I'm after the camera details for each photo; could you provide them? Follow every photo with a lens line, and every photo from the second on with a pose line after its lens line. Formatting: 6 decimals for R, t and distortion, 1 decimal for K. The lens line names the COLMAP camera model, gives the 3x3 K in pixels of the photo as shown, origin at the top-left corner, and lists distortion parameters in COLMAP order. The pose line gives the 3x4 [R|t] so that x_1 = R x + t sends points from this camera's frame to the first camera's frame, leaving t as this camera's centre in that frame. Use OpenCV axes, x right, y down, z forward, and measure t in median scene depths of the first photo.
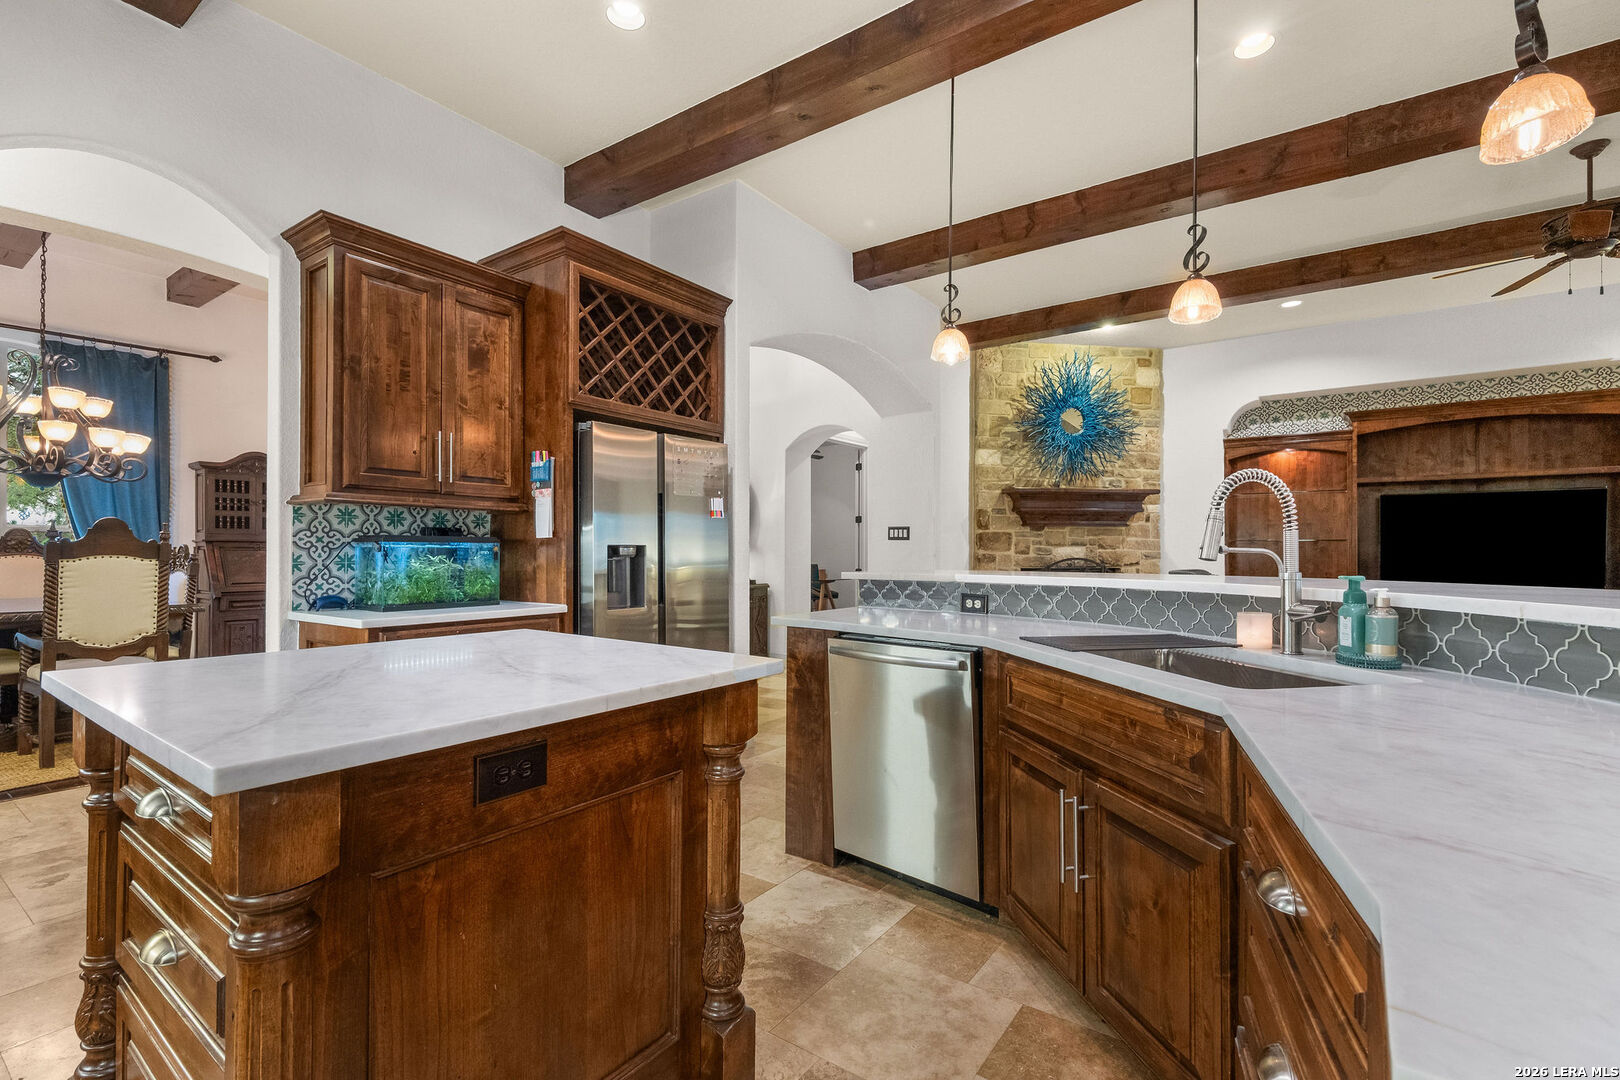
lens RADIAL K [[700.3, 0, 816.7], [0, 700.3, 550.0], [0, 0, 1]] dist [0.015431, -0.006013]
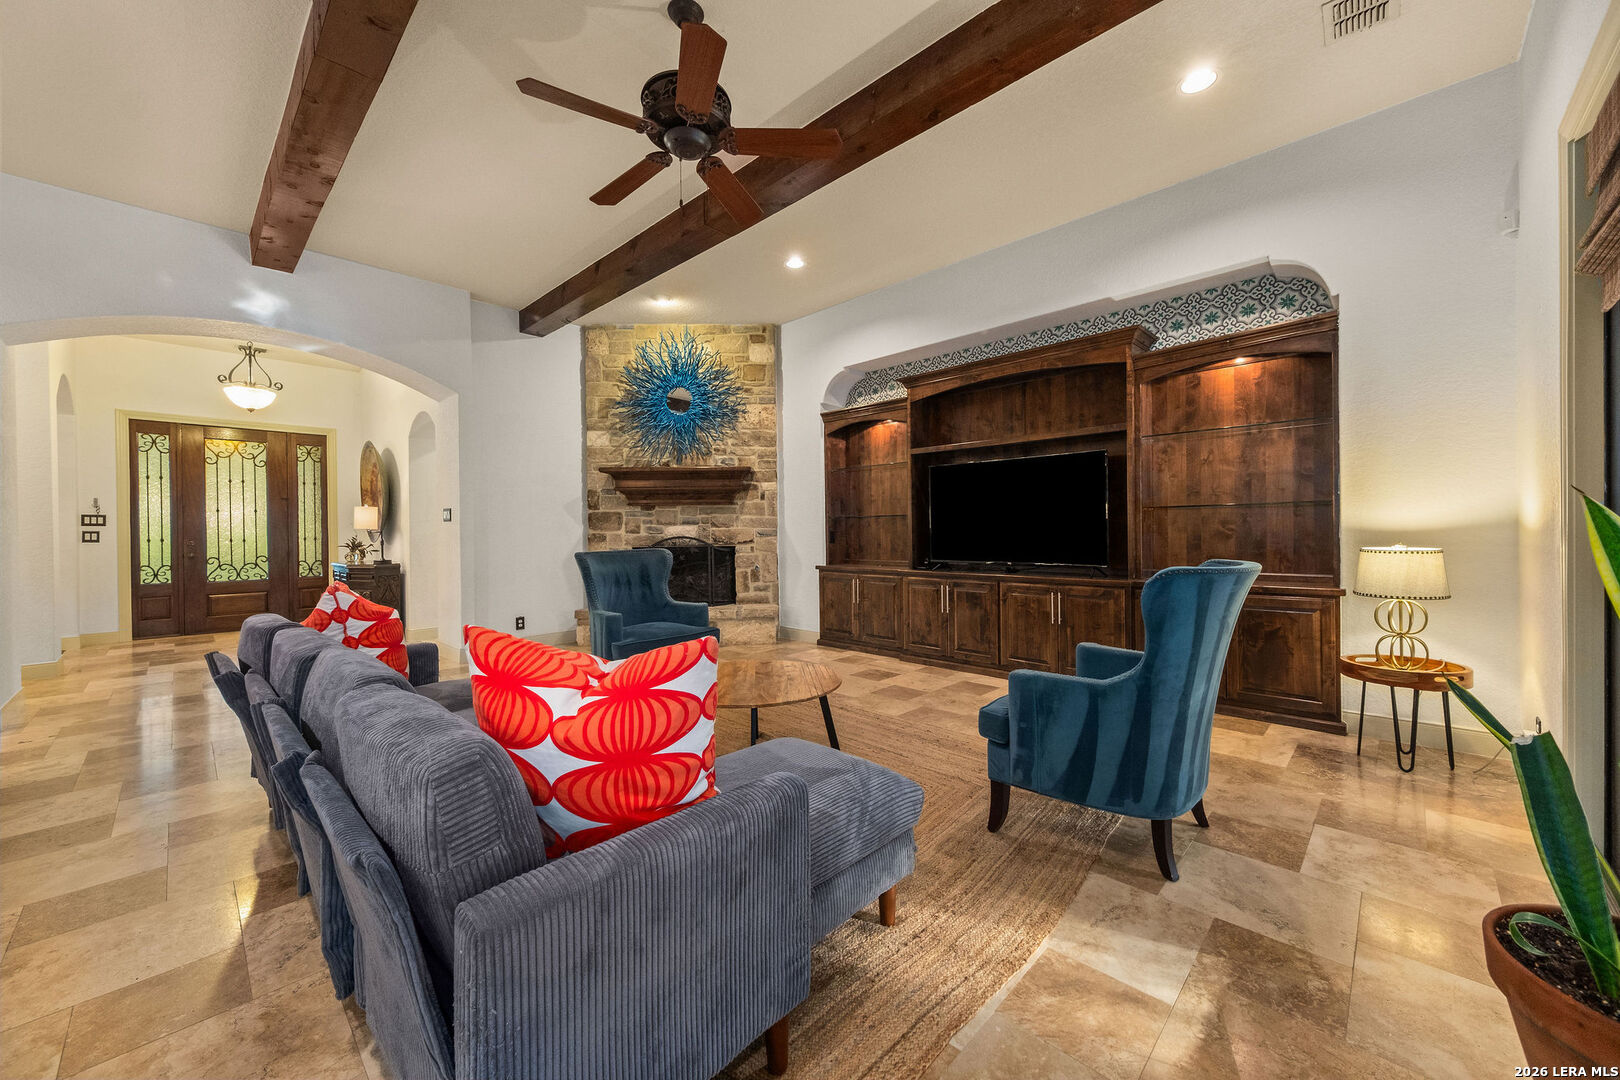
lens RADIAL K [[598.1, 0, 805.4], [0, 598.1, 527.3], [0, 0, 1]] dist [0.019271, -0.005858]
pose [[0.989381, -0.010531, -0.144961, 0.807765], [0.010374, 0.999945, -0.001836, 0.001276], [0.144972, 0.000313, 0.989436, 0.218927]]
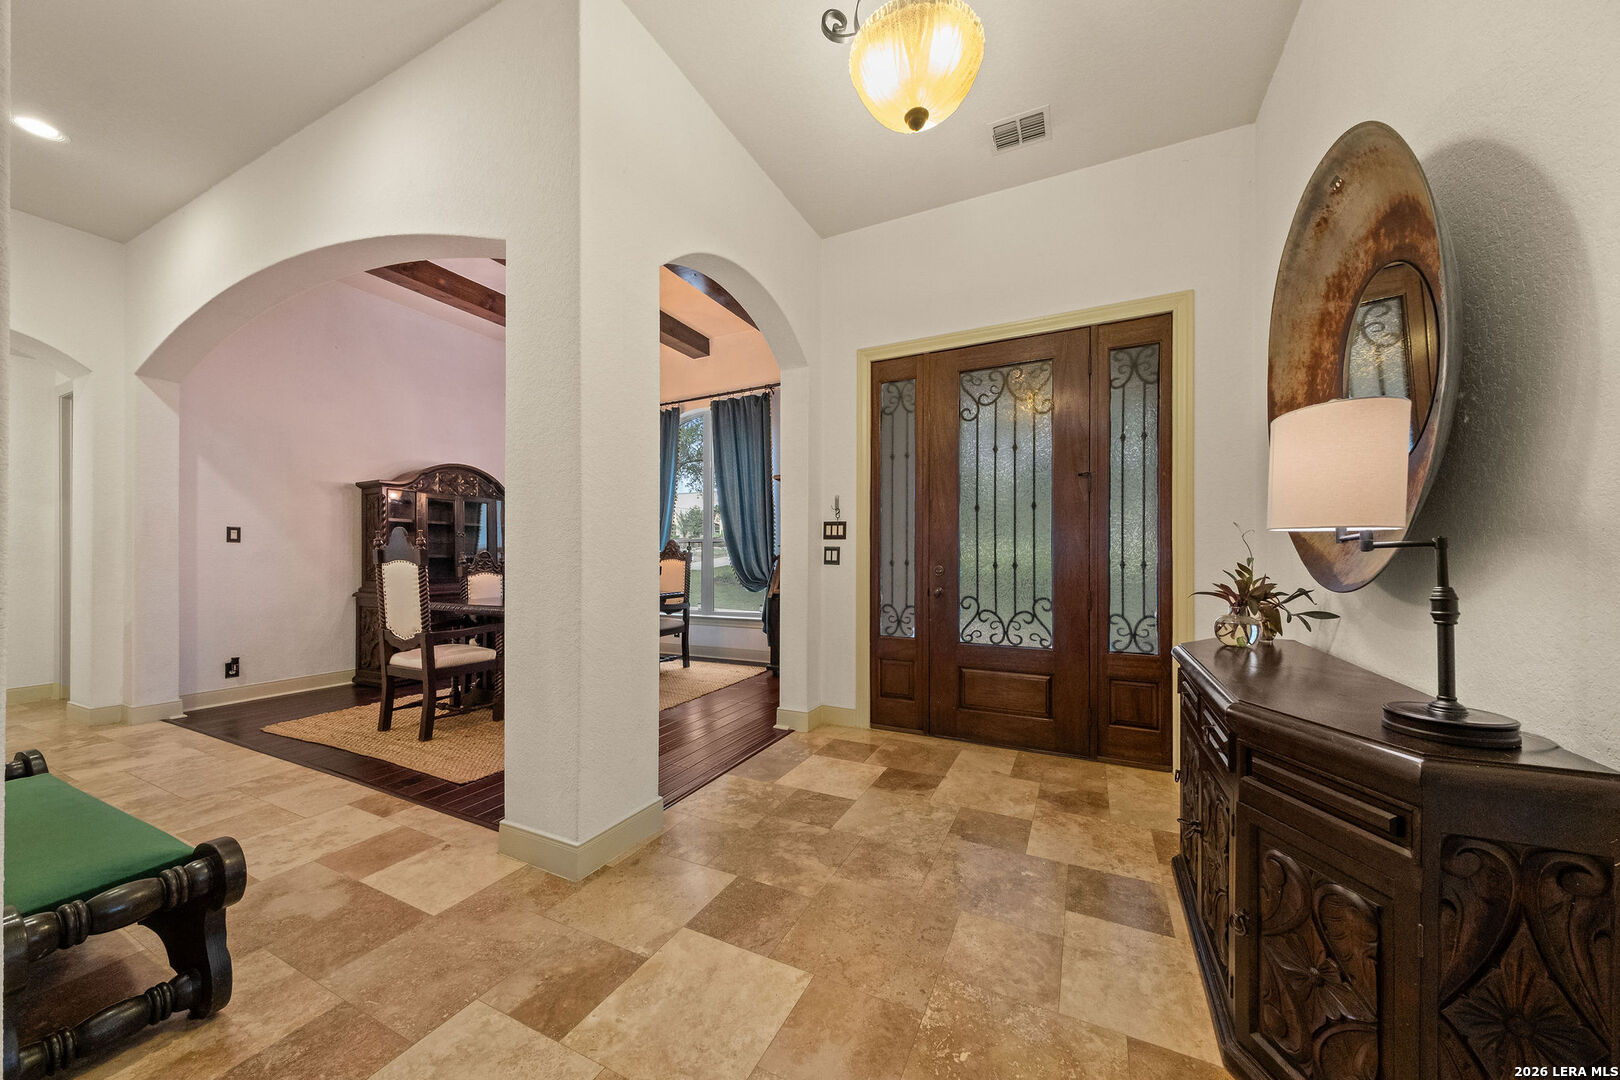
lens RADIAL K [[548.7, 0, 819.6], [0, 548.7, 565.5], [0, 0, 1]] dist [0.000836, -0.000731]
pose [[0.176350, 0.012466, -0.984249, 0.038114], [0.002401, 0.999911, 0.013095, 0.005600], [0.984325, -0.004672, 0.176305, 0.952362]]
